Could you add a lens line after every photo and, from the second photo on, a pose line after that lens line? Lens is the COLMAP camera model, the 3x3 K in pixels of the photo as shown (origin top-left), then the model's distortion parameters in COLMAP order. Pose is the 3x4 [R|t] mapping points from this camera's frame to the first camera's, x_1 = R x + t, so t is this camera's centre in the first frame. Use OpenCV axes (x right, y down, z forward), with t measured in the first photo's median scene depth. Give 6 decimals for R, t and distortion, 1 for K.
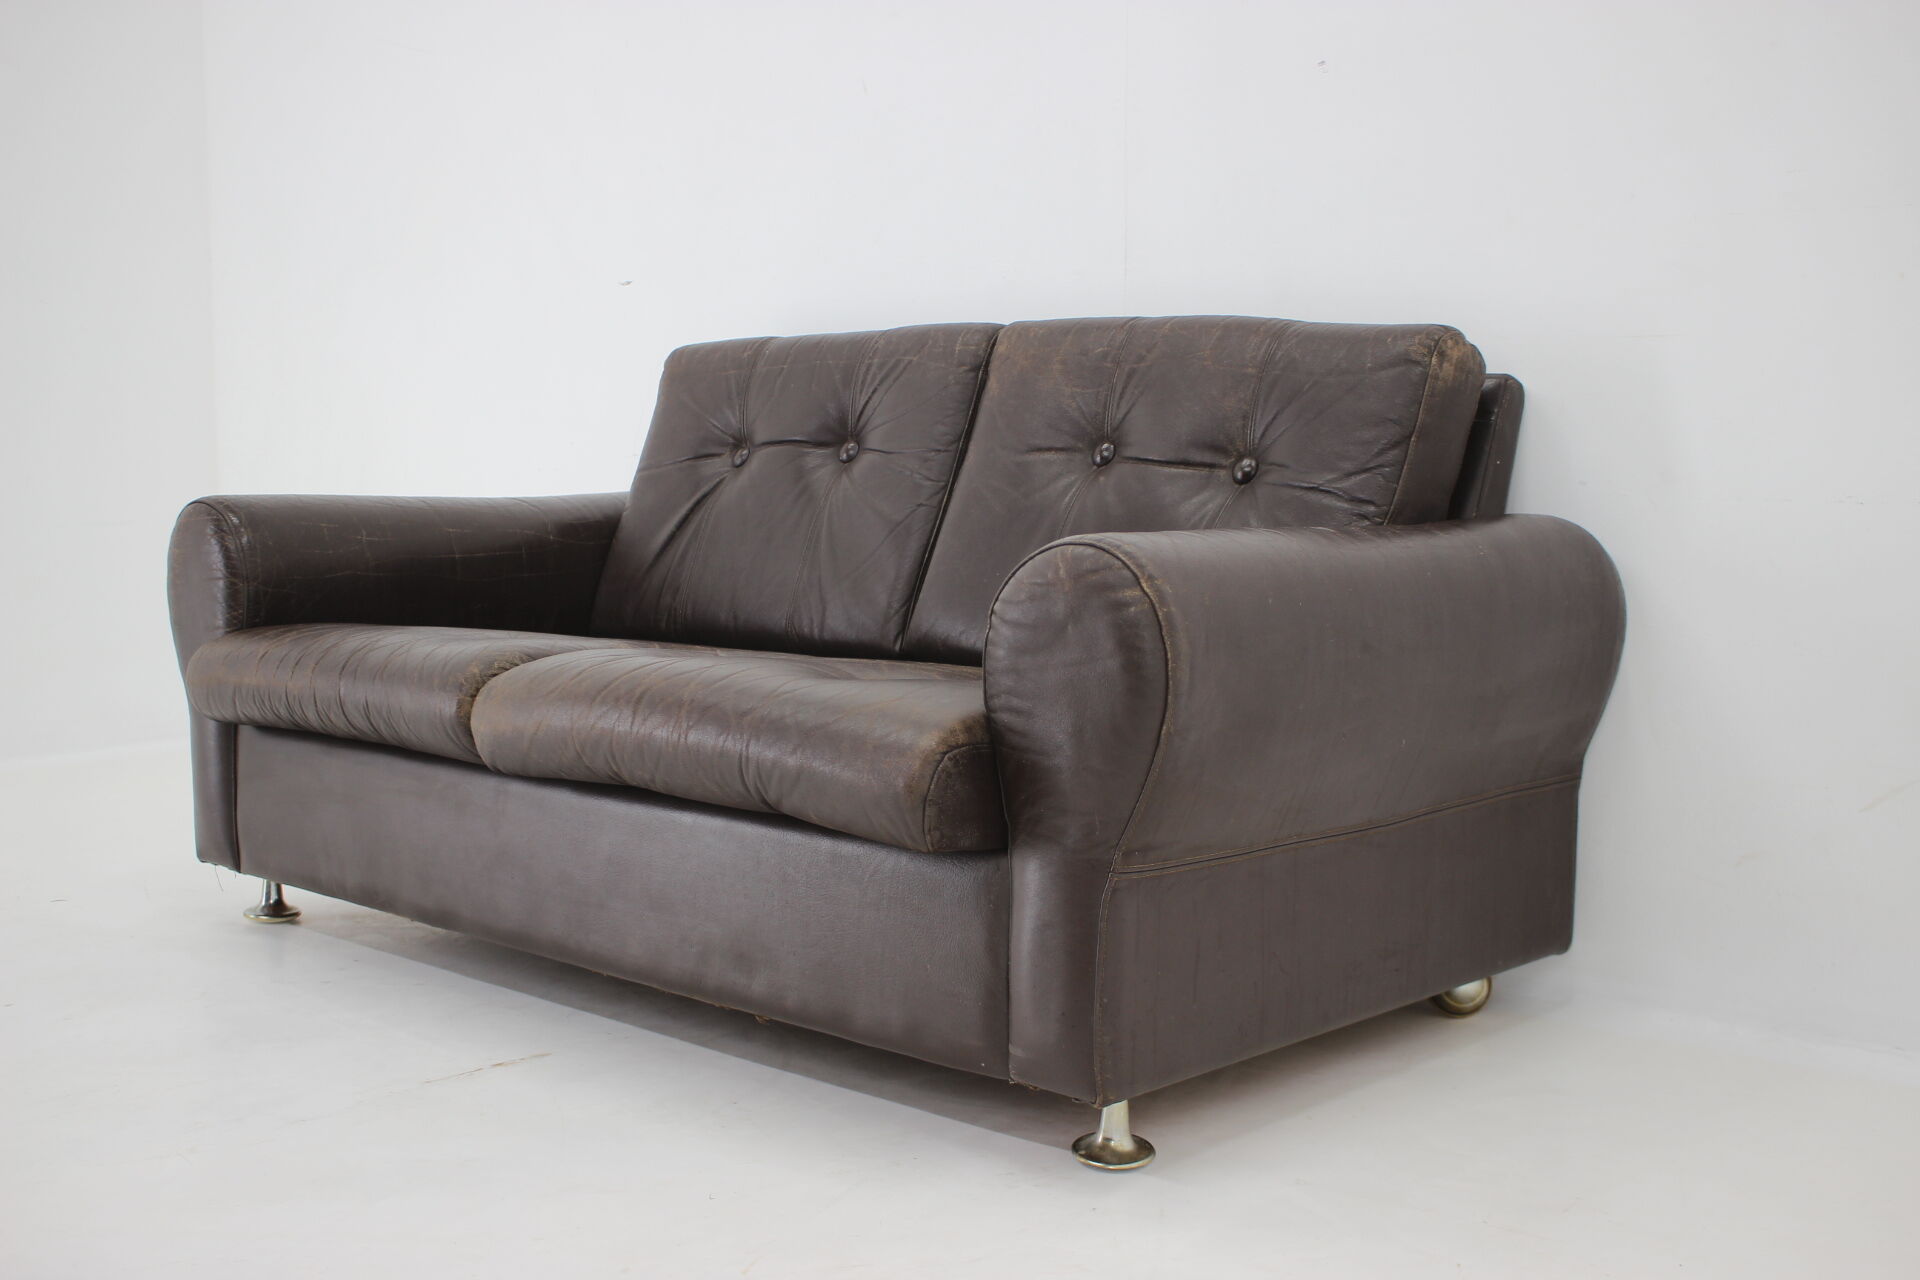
lens RADIAL K [[2154.7, 0, 958.1], [0, 2154.7, 645.4], [0, 0, 1]] dist [-0.086998, 0.000000]
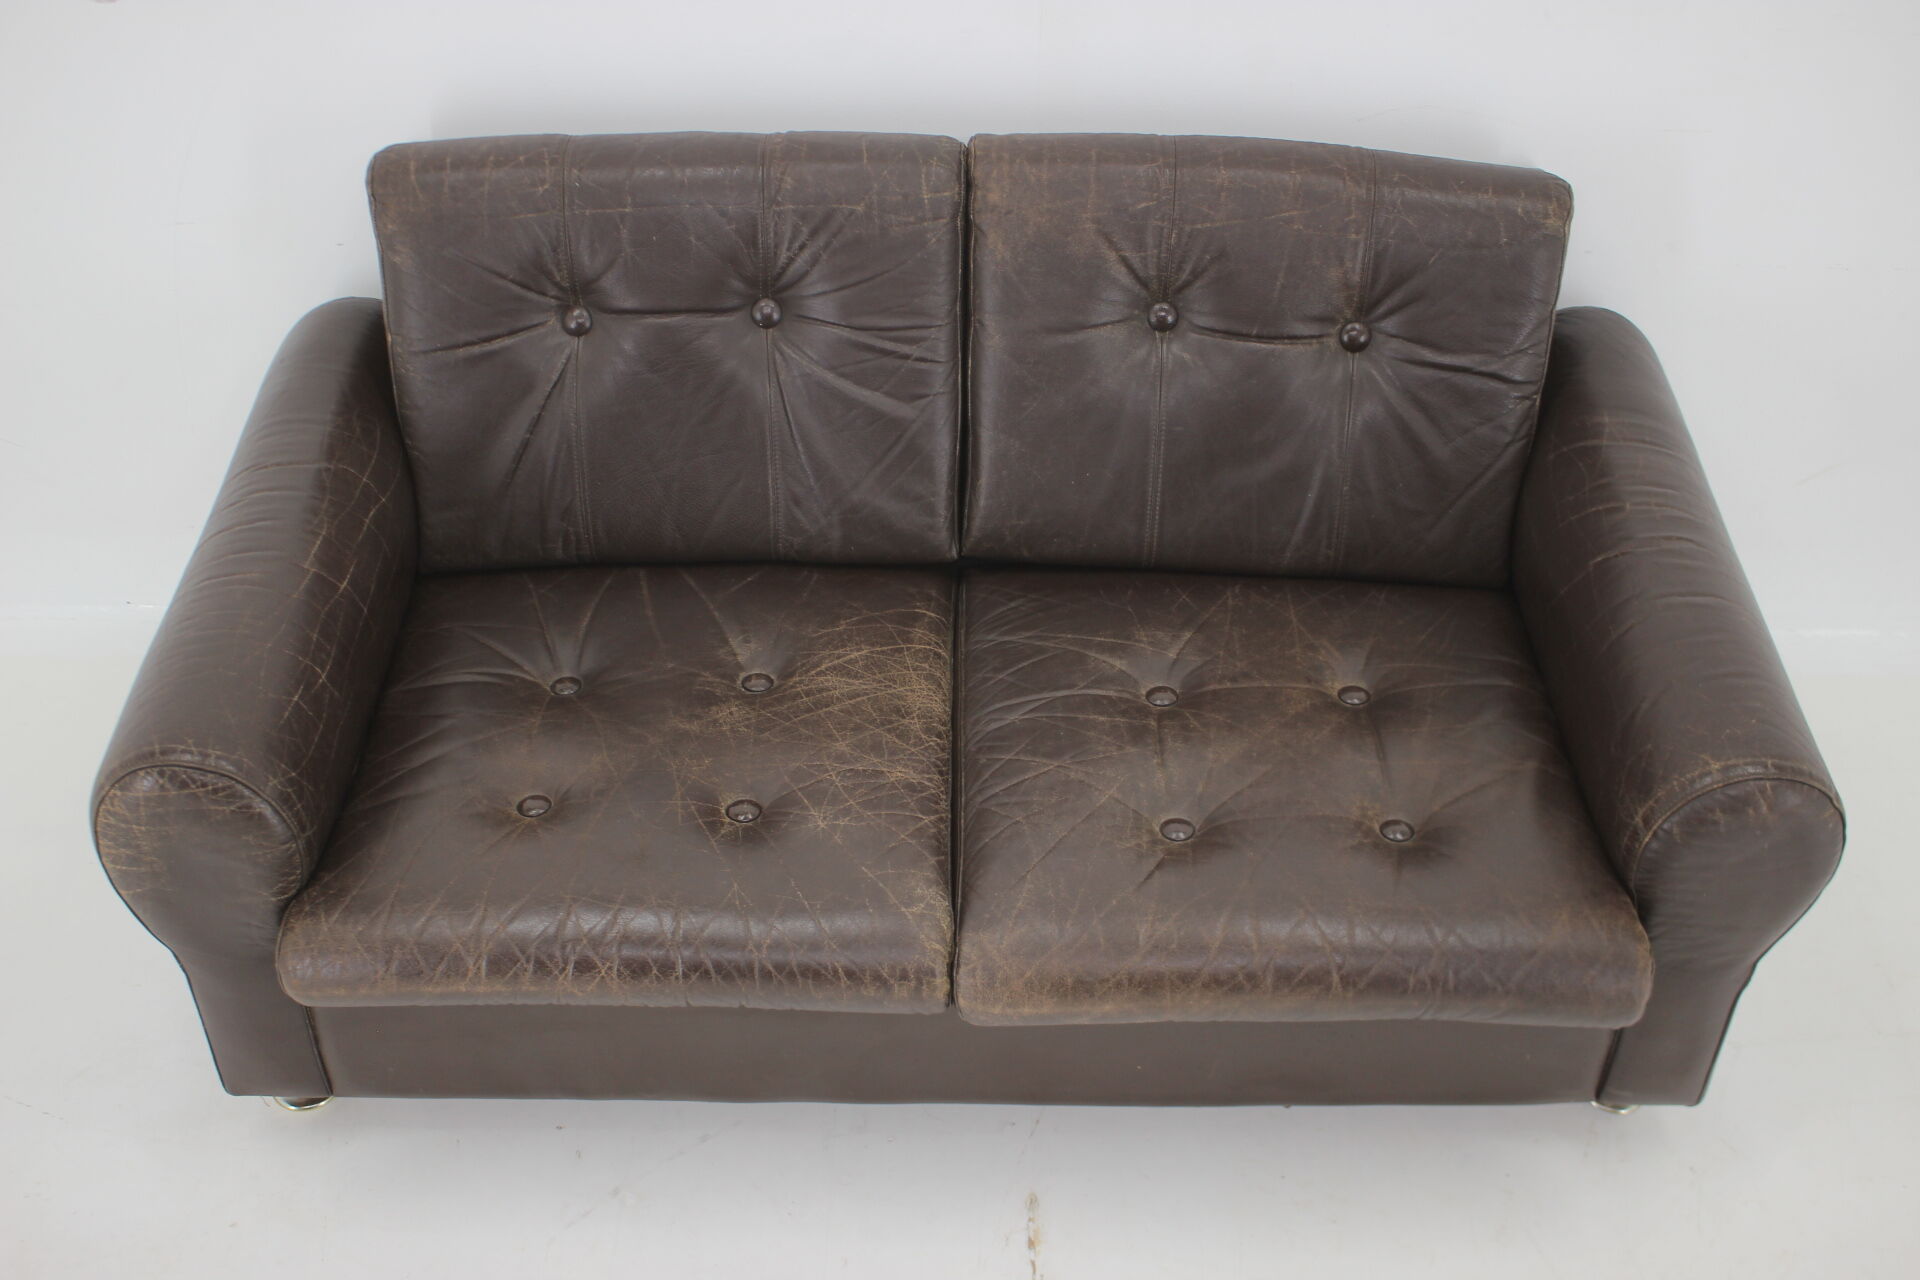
lens RADIAL K [[2306.1, 0, 963.3], [0, 2306.1, 651.5], [0, 0, 1]] dist [-0.081240, 0.000000]
pose [[0.735330, -0.433863, 0.520627, -0.570954], [0.058791, 0.806158, 0.588773, -0.559004], [-0.675154, -0.402334, 0.618299, 0.389711]]
